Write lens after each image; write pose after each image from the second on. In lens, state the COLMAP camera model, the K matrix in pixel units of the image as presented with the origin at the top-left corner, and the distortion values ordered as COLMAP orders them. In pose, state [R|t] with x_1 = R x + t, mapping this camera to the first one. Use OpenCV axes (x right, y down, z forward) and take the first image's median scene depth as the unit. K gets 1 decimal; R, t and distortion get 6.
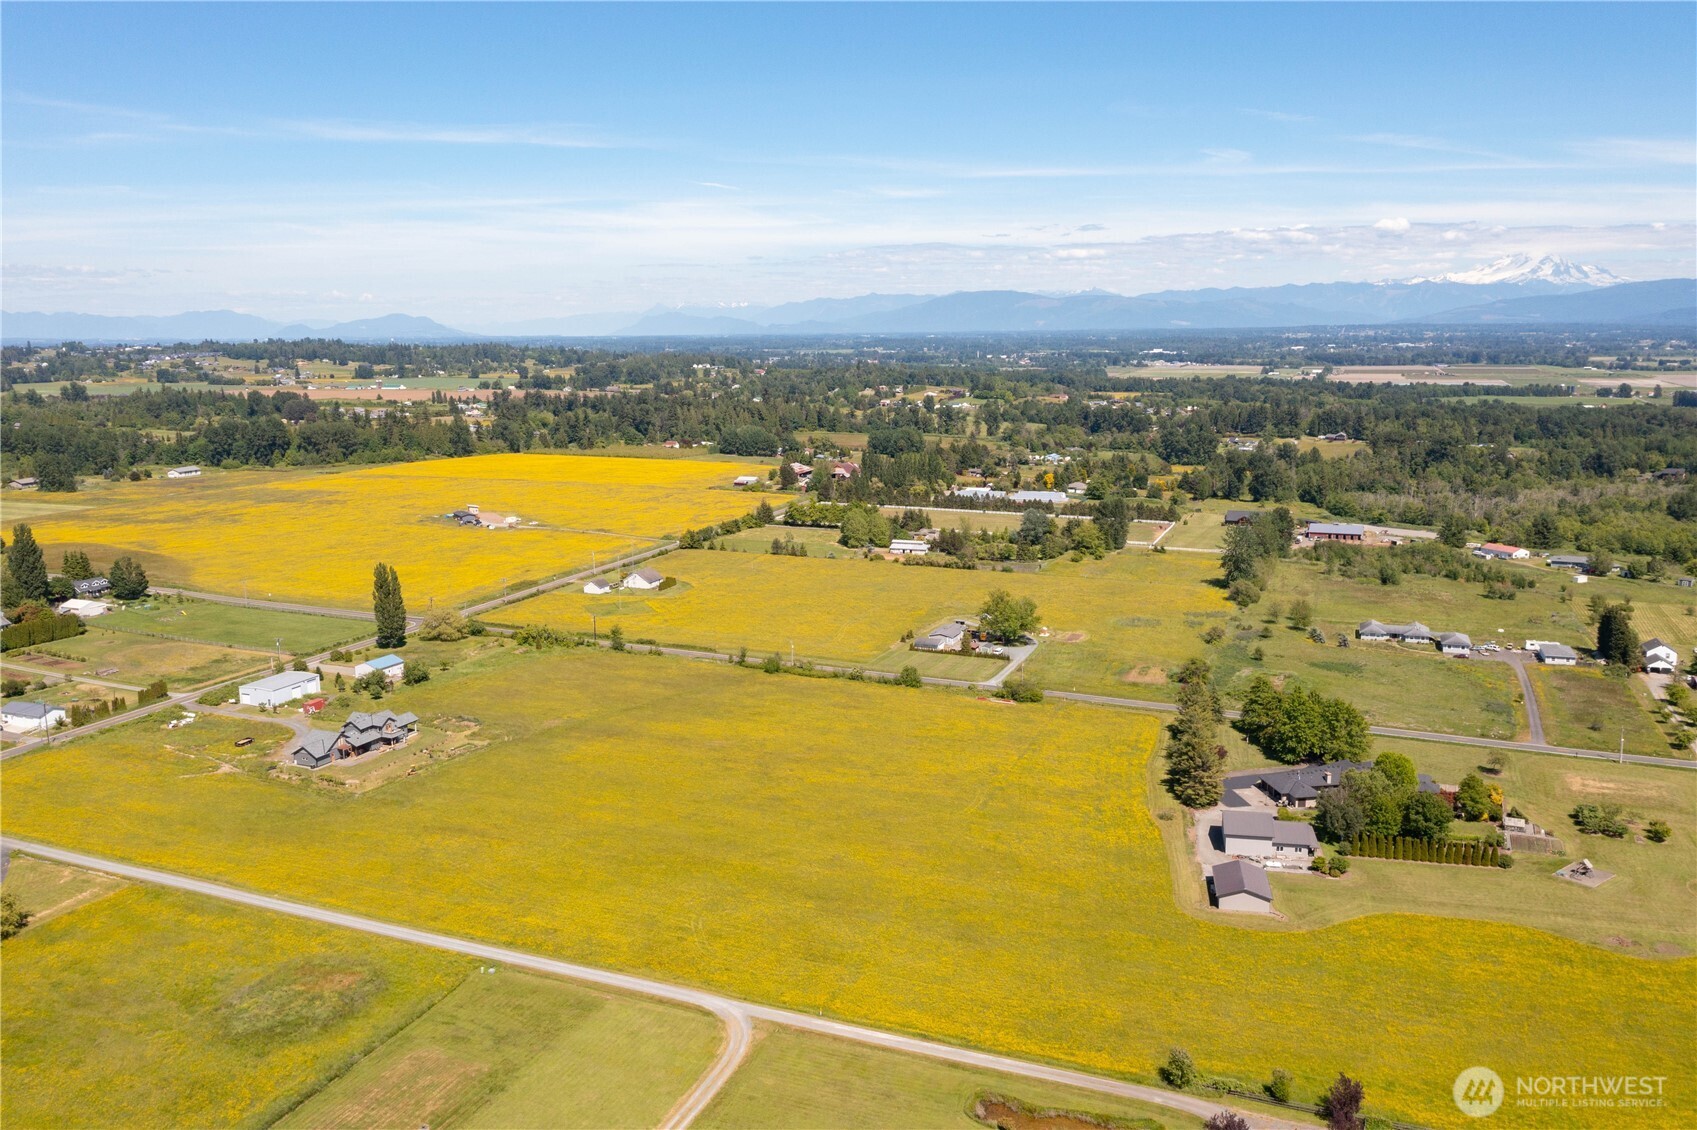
lens RADIAL K [[1331.1, 0, 845.6], [0, 1331.1, 568.1], [0, 0, 1]] dist [-0.017594, 0.009740]
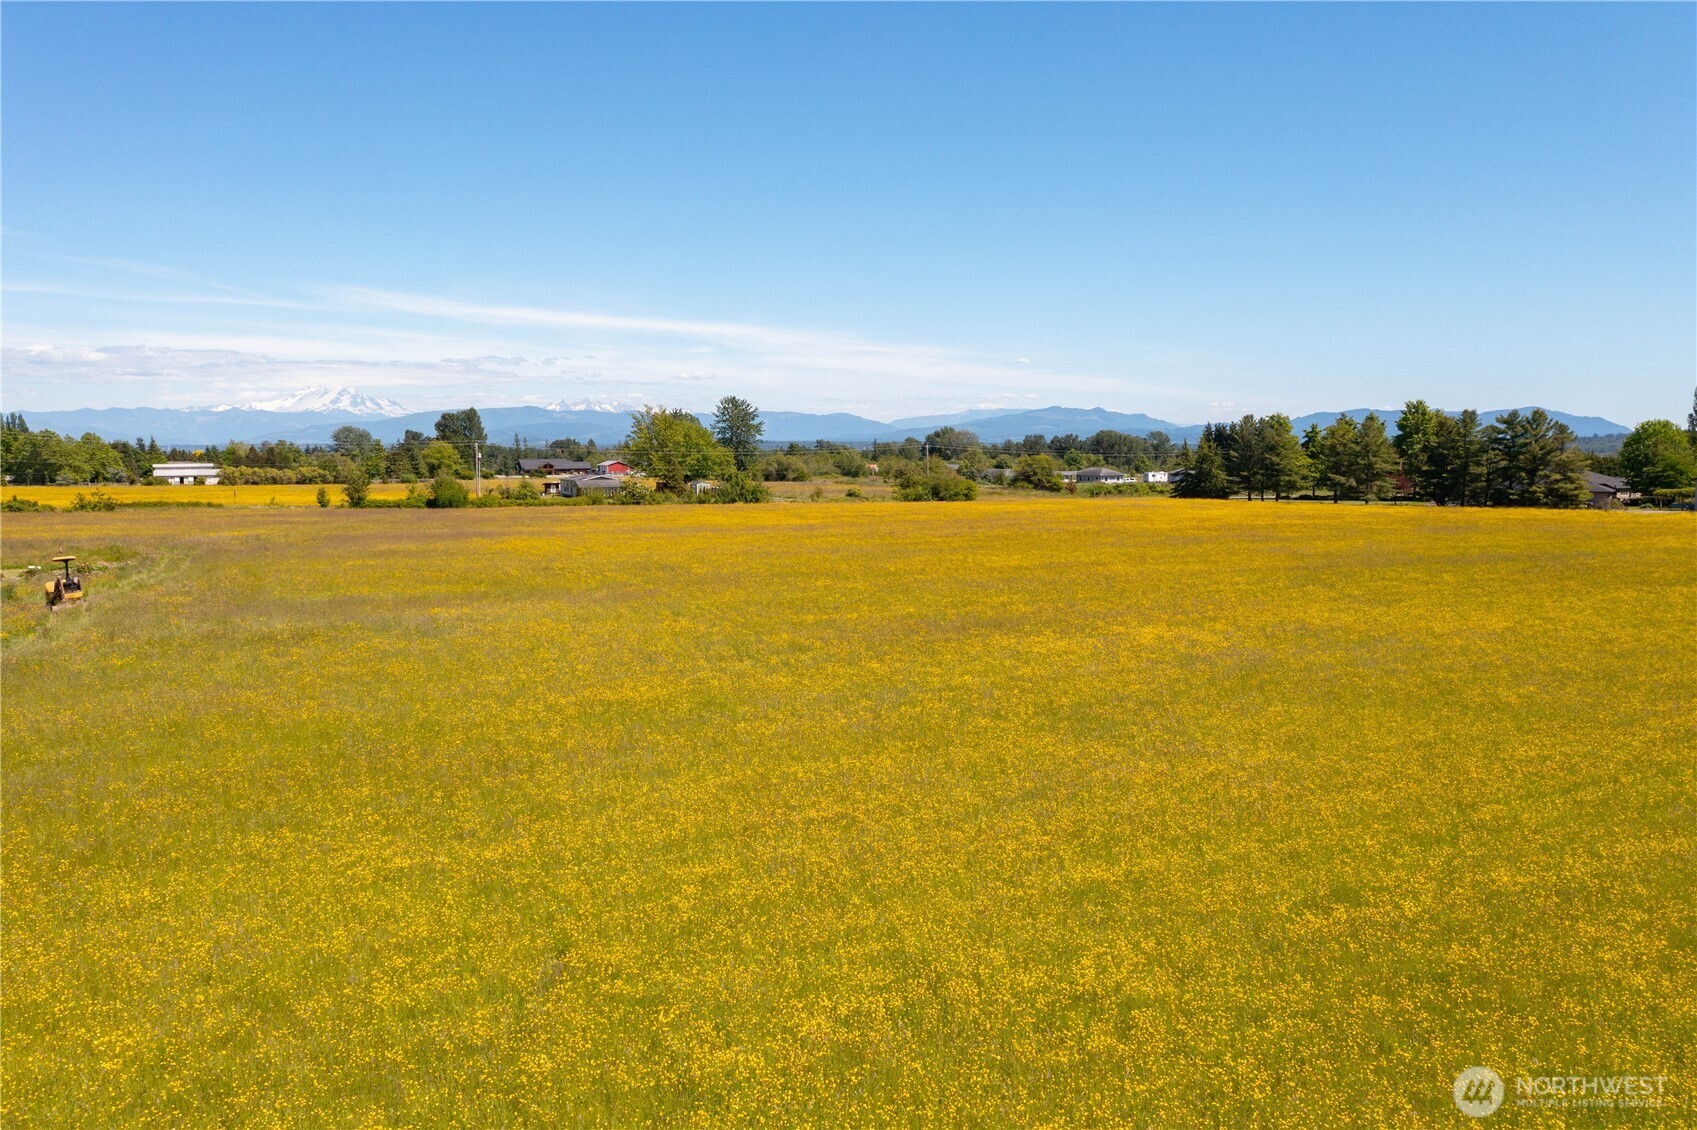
lens RADIAL K [[1329.3, 0, 845.6], [0, 1329.3, 560.8], [0, 0, 1]] dist [-0.018058, 0.004299]
pose [[0.668952, -0.060514, 0.740838, -0.313951], [0.134556, 0.990073, -0.040628, 0.137939], [-0.731025, 0.126863, 0.670454, 0.634401]]
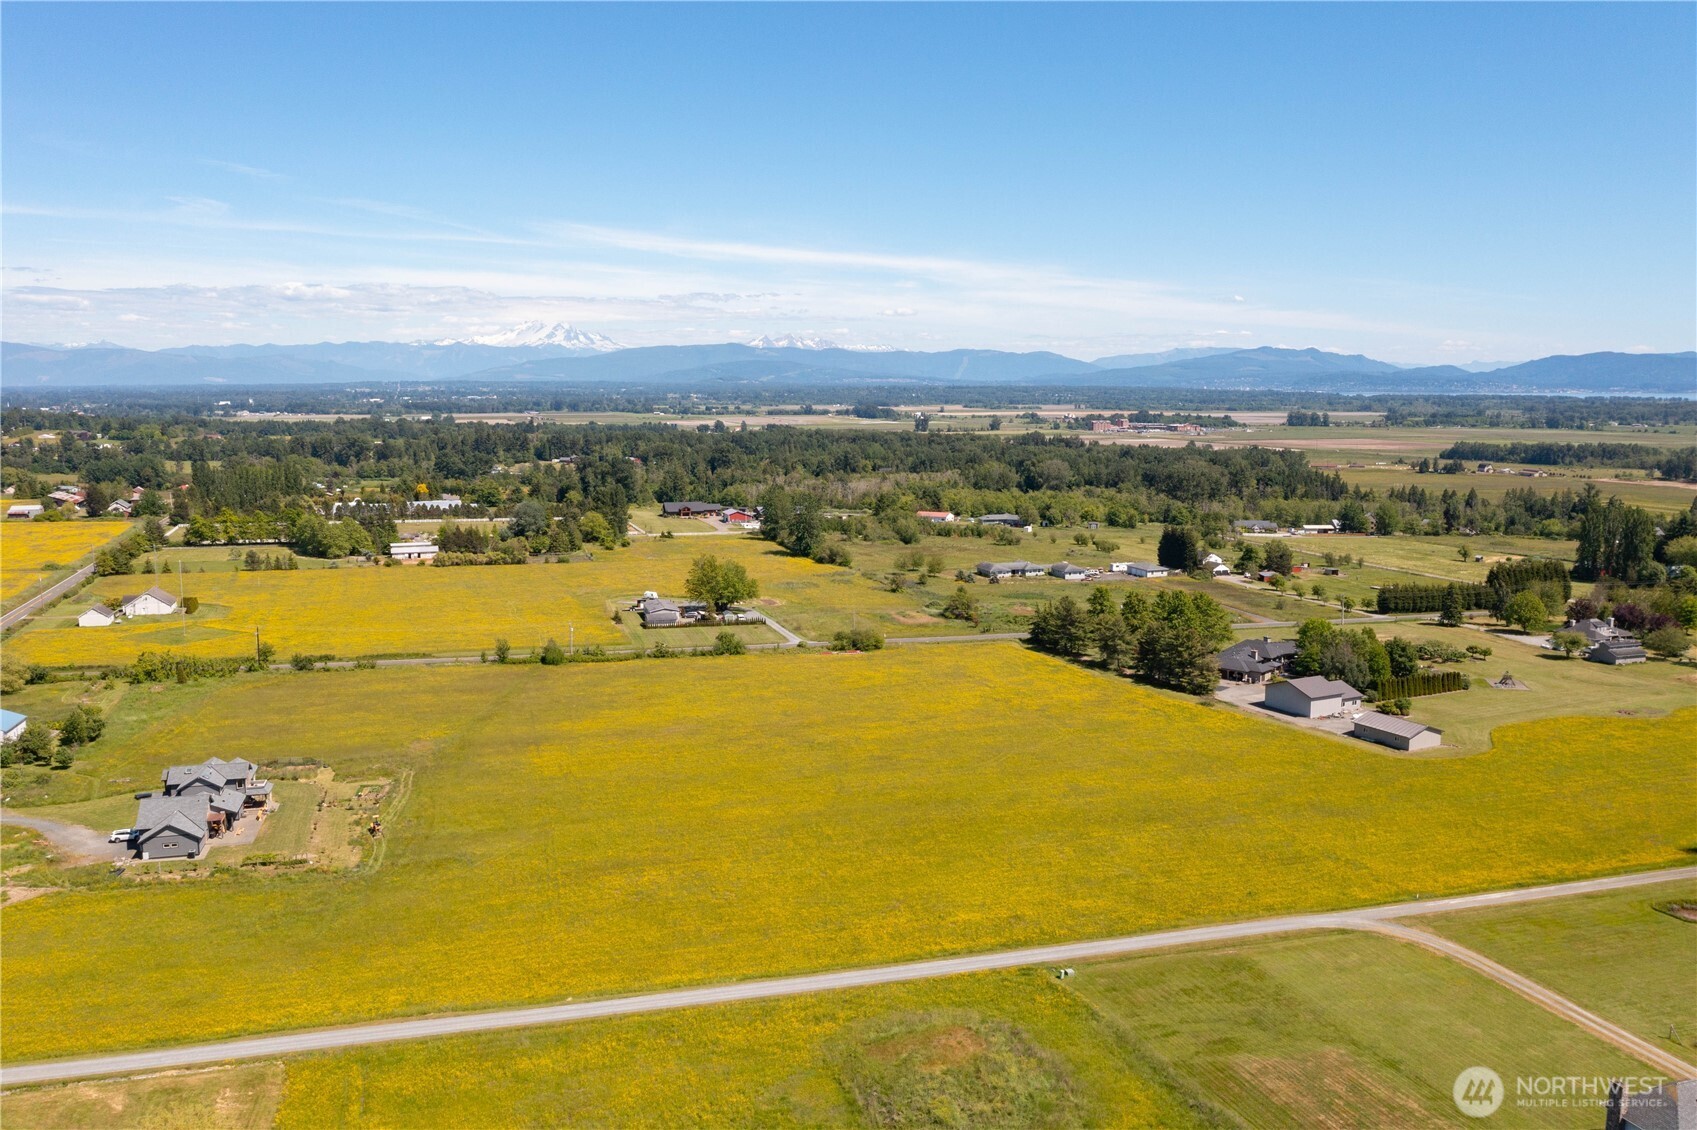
lens RADIAL K [[1331.1, 0, 845.6], [0, 1331.1, 568.1], [0, 0, 1]] dist [-0.017594, 0.009740]
pose [[0.772309, -0.078020, 0.630438, -0.435412], [0.105490, 0.994401, -0.006166, 0.046884], [-0.626428, 0.071266, 0.776215, 0.288290]]
